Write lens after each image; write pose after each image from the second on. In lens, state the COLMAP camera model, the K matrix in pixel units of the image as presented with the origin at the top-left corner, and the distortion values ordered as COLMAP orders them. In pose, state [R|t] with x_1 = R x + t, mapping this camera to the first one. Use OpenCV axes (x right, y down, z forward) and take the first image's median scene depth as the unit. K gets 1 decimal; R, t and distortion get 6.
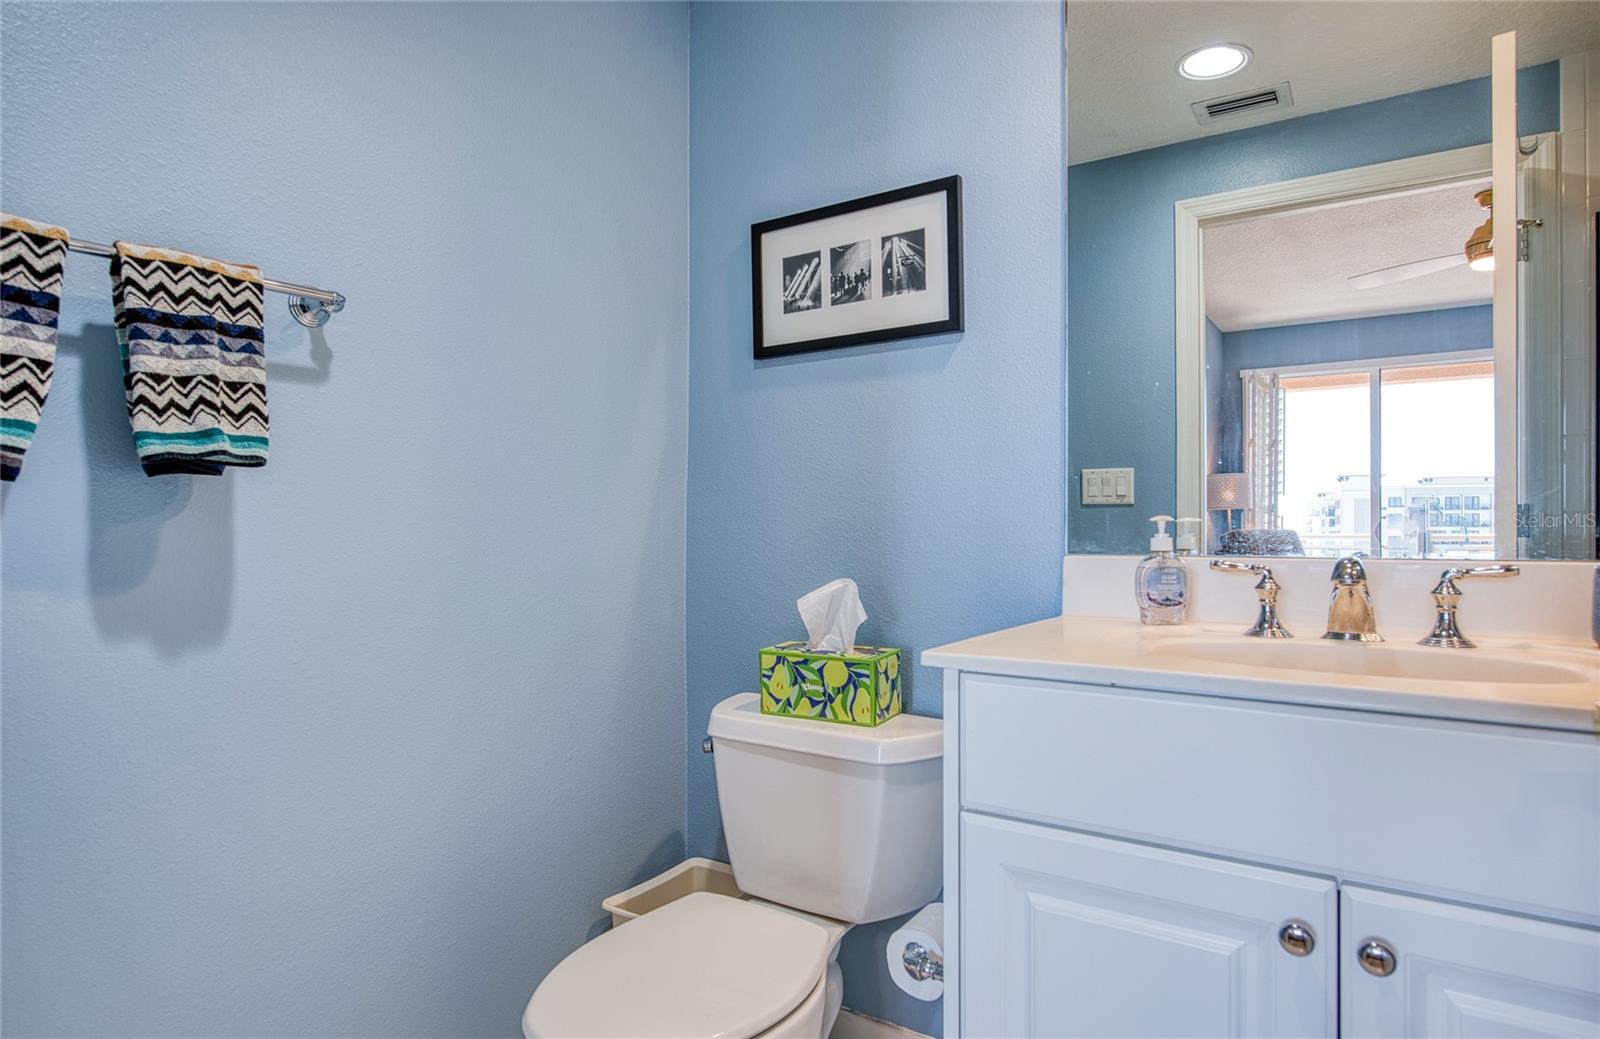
lens RADIAL K [[906.1, 0, 800.0], [0, 906.1, 519.5], [0, 0, 1]] dist [-0.000409, 0.000048]
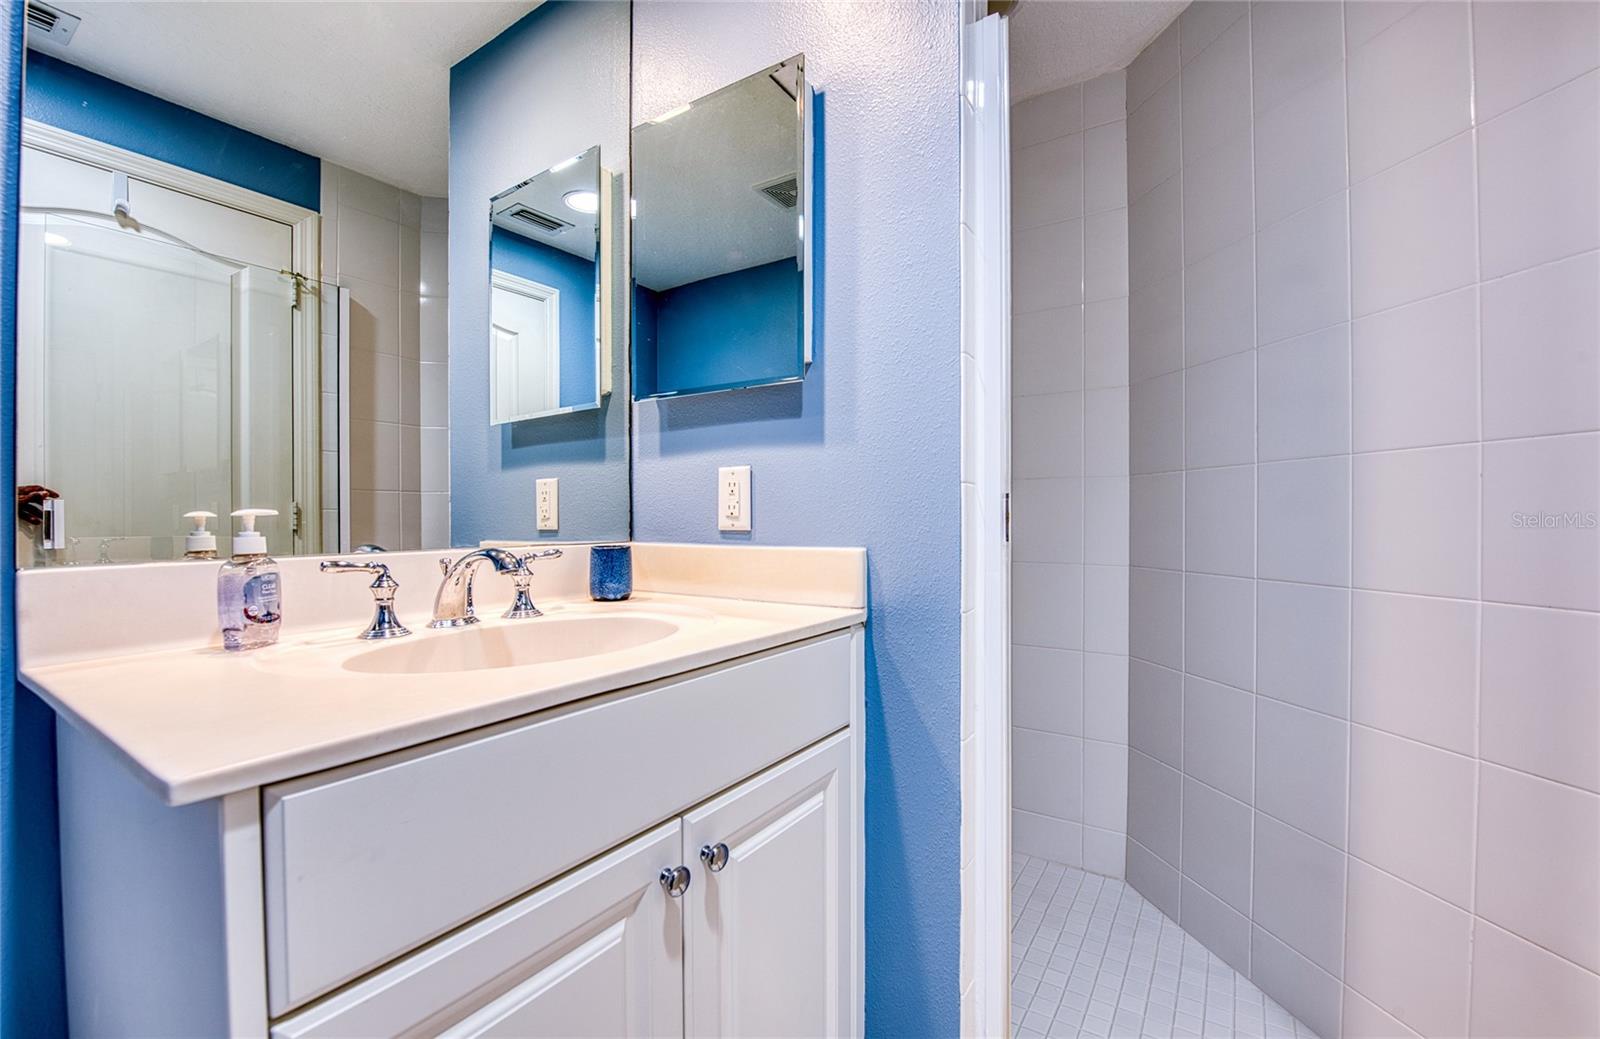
lens RADIAL K [[647.2, 0, 800.0], [0, 647.2, 519.5], [0, 0, 1]] dist [0.000079, -0.004644]
pose [[-0.009081, -0.003628, 0.999952, -0.188987], [-0.014830, 0.999884, 0.003493, -0.006021], [-0.999849, -0.014798, -0.009134, 0.556722]]
